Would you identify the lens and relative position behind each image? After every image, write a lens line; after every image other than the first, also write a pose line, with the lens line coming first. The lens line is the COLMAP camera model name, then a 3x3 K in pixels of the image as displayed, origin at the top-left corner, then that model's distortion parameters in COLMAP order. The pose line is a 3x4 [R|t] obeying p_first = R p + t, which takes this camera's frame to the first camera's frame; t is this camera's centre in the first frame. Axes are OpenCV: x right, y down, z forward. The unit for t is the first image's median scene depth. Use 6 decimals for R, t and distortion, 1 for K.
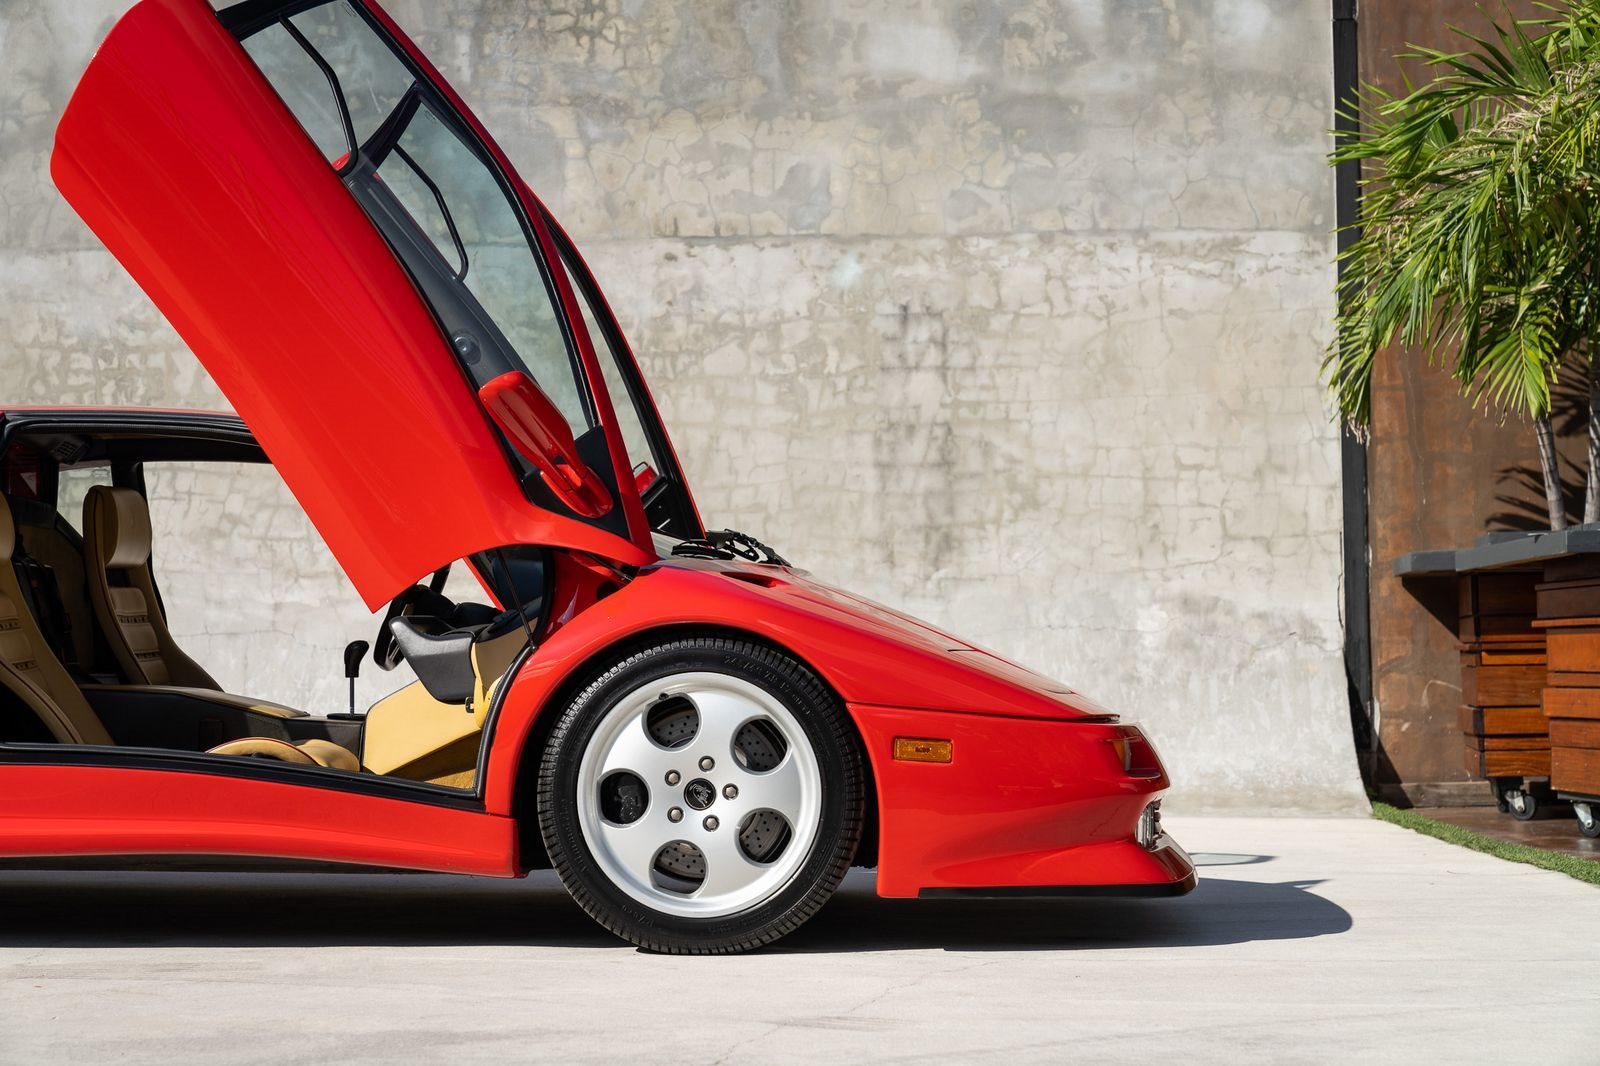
lens RADIAL K [[2911.8, 0, 706.8], [0, 2911.8, 544.9], [0, 0, 1]] dist [0.004935, 0.000000]
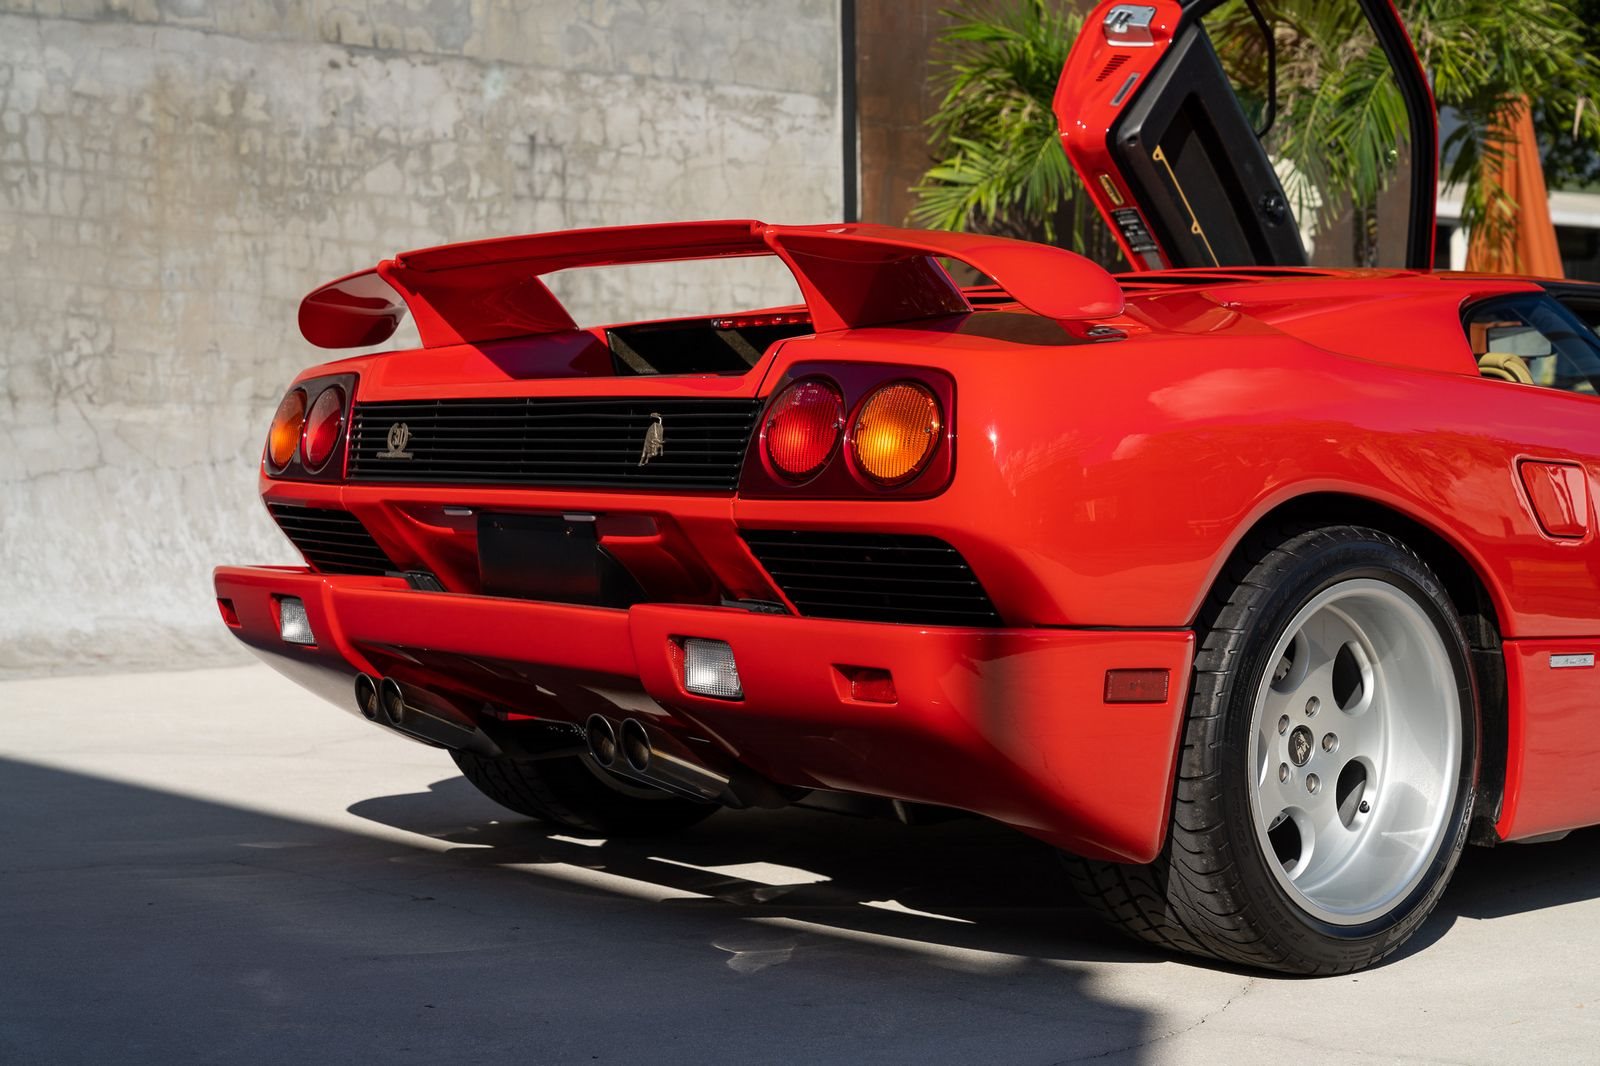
lens RADIAL K [[2586.1, 0, 785.5], [0, 2586.1, 537.4], [0, 0, 1]] dist [-0.014817, 0.000000]
pose [[0.725693, -0.028607, 0.687424, -0.490533], [-0.030500, 0.996815, 0.073680, -0.011710], [-0.687342, -0.074435, 0.722510, 0.278874]]
